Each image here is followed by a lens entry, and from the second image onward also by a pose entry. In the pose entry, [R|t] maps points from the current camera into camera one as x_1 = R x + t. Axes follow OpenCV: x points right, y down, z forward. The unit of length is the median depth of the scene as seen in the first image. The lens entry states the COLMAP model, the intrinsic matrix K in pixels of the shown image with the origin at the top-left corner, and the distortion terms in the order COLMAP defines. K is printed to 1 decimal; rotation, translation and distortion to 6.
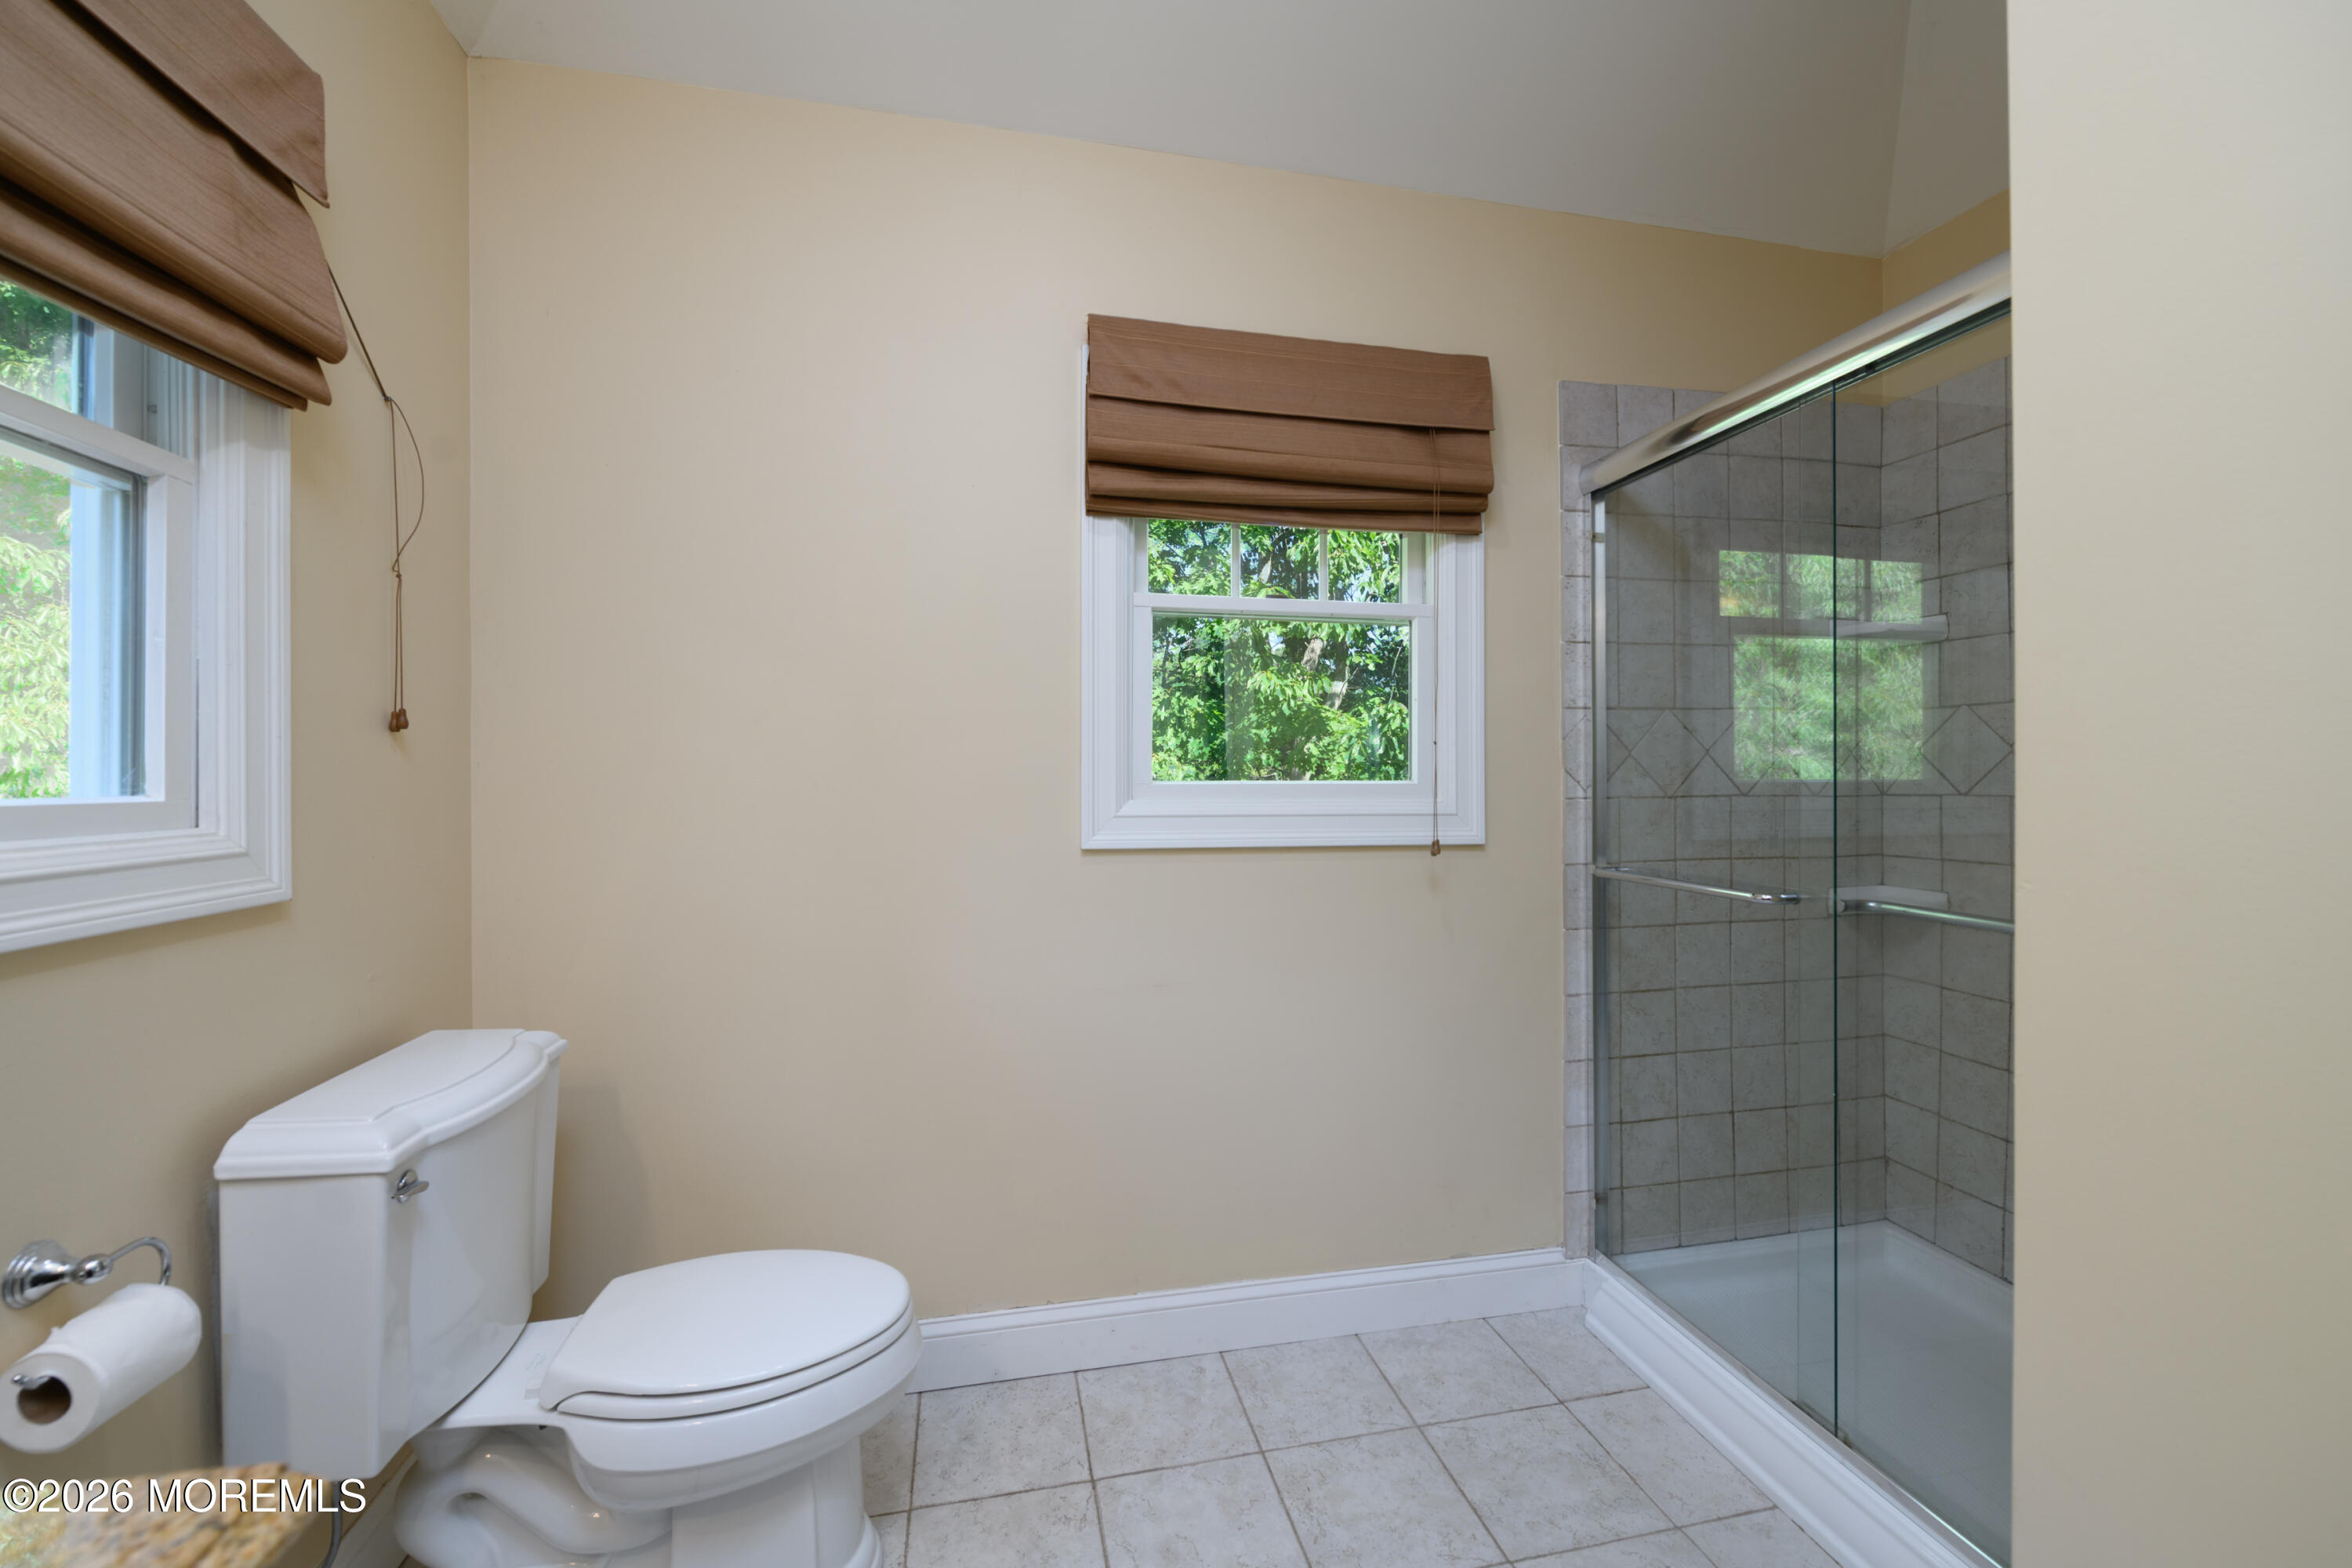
lens RADIAL K [[929.7, 0, 1173.6], [0, 929.7, 782.3], [0, 0, 1]] dist [0.001989, -0.002940]
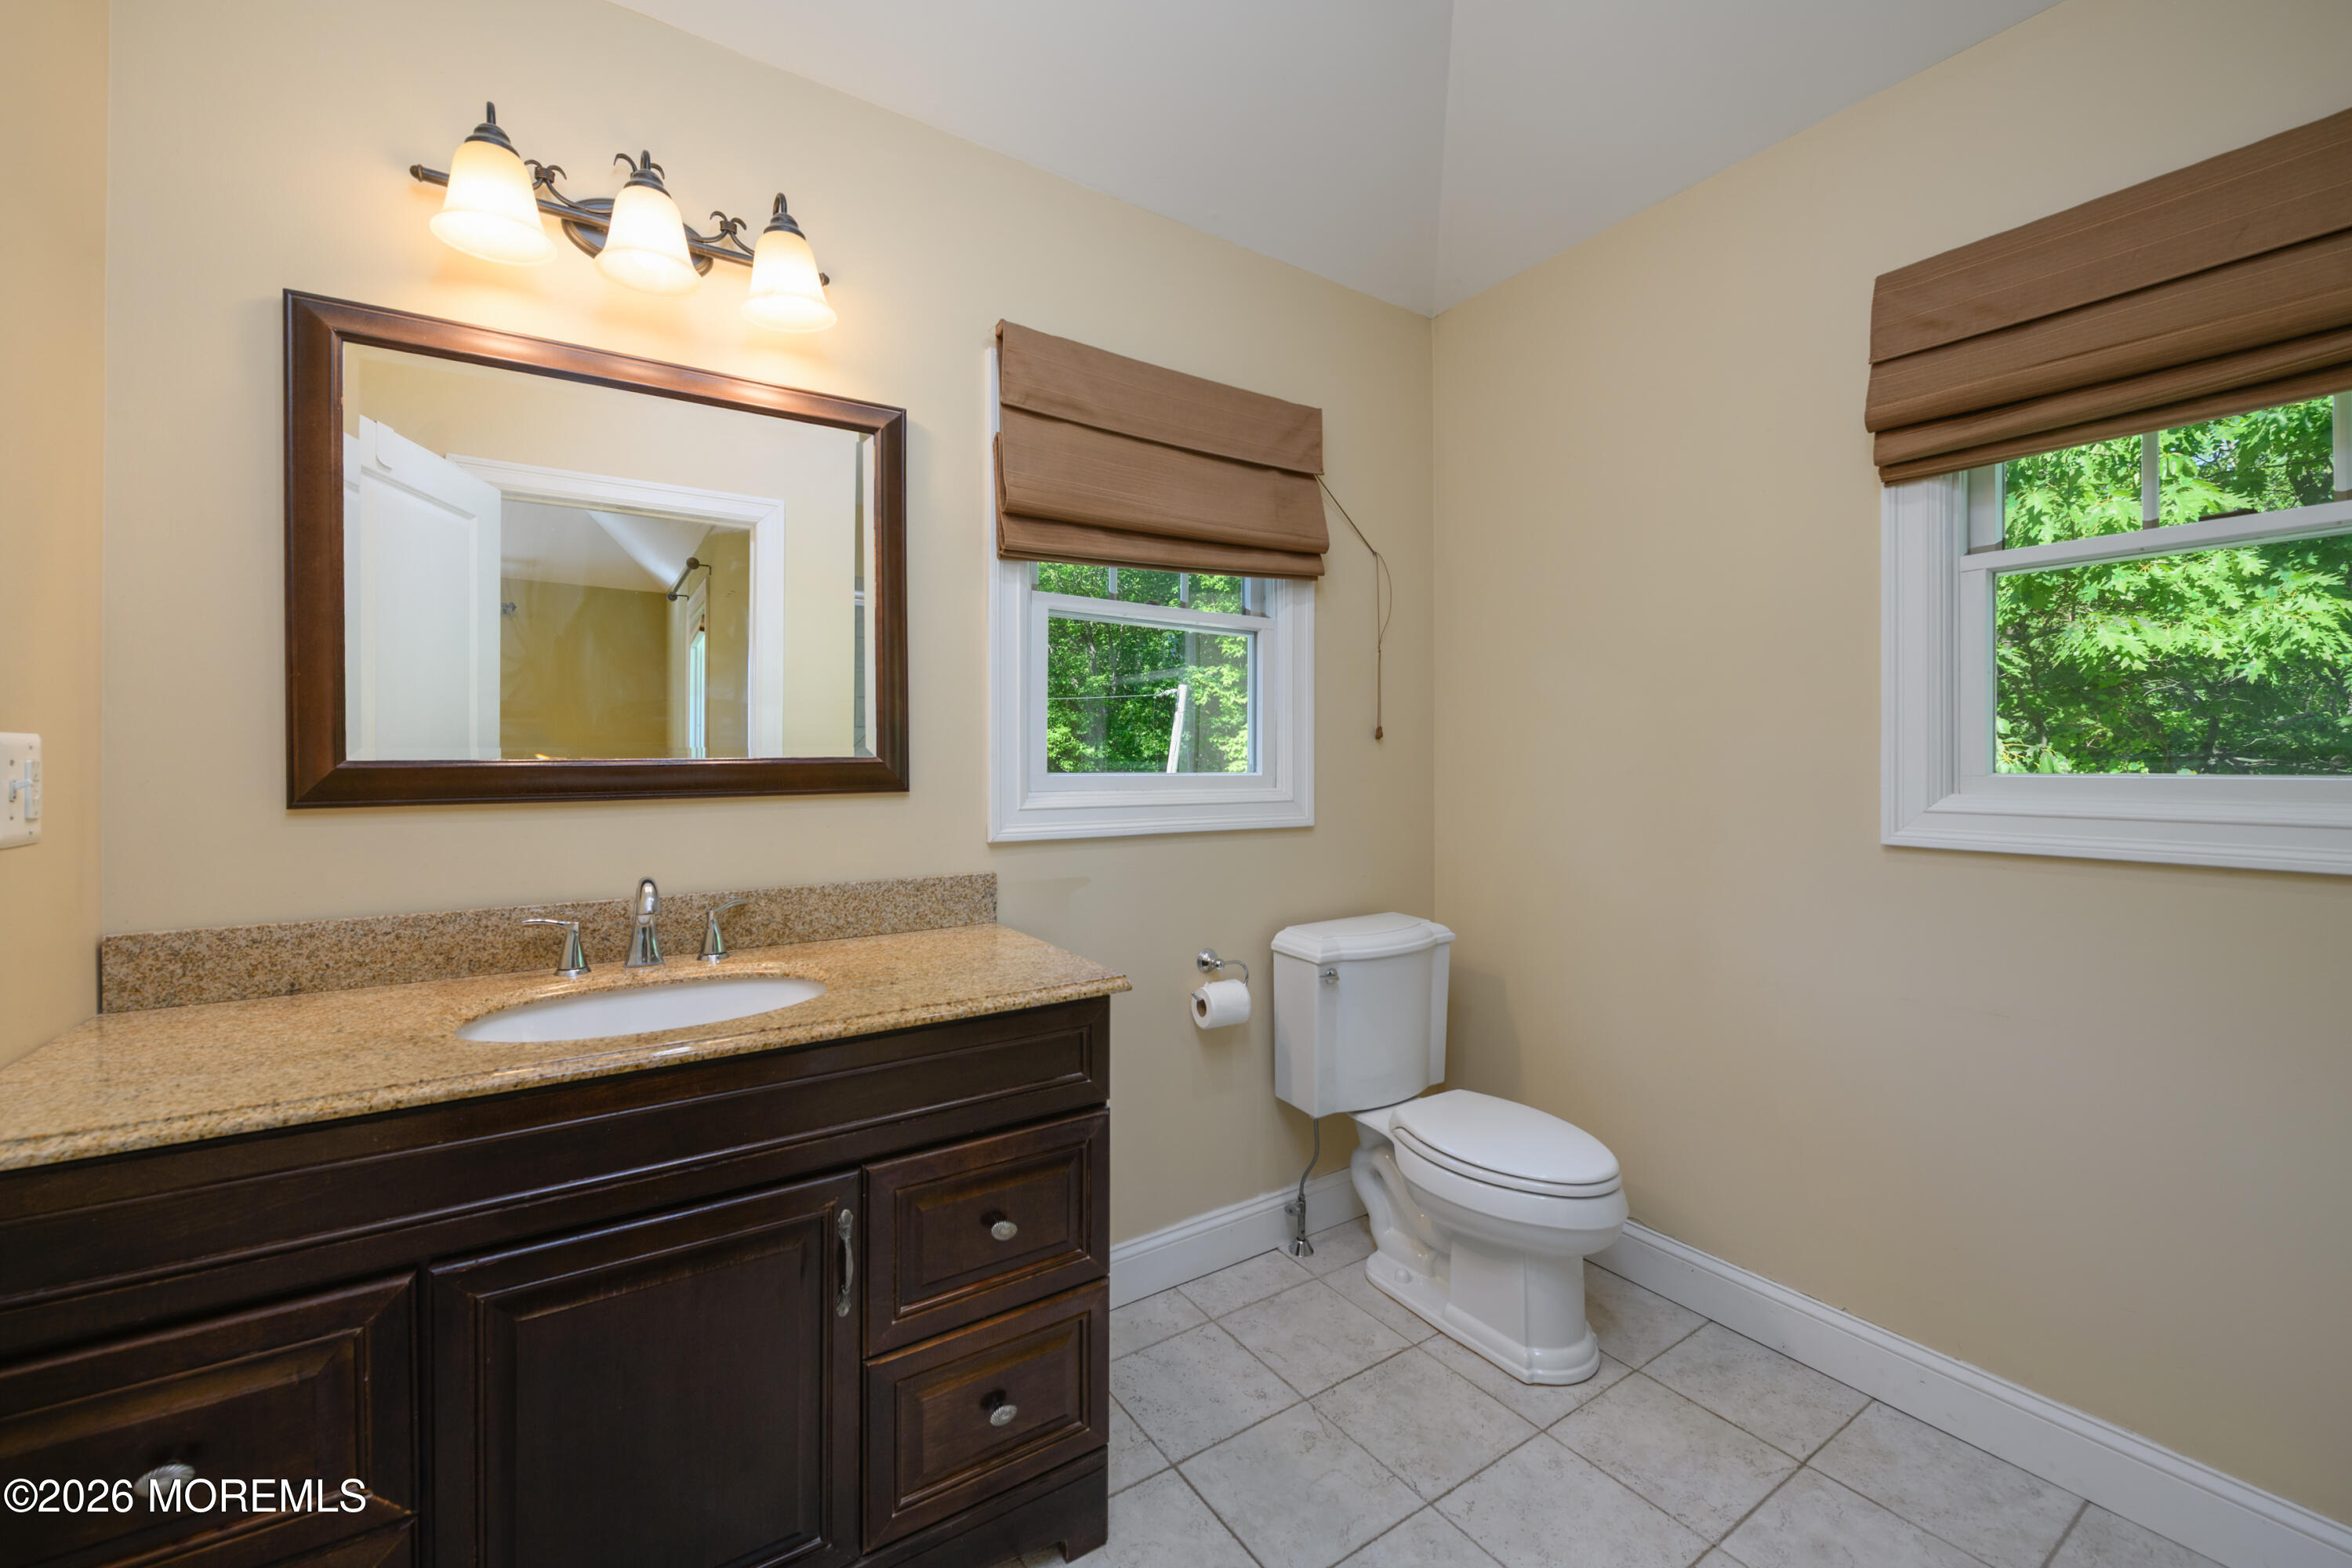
lens RADIAL K [[929.7, 0, 1173.6], [0, 929.7, 782.3], [0, 0, 1]] dist [0.001989, -0.002940]
pose [[0.364953, 0.018297, -0.930846, 0.585437], [-0.011208, 0.999821, 0.015258, 0.003627], [0.930959, 0.004864, 0.365092, -0.008219]]
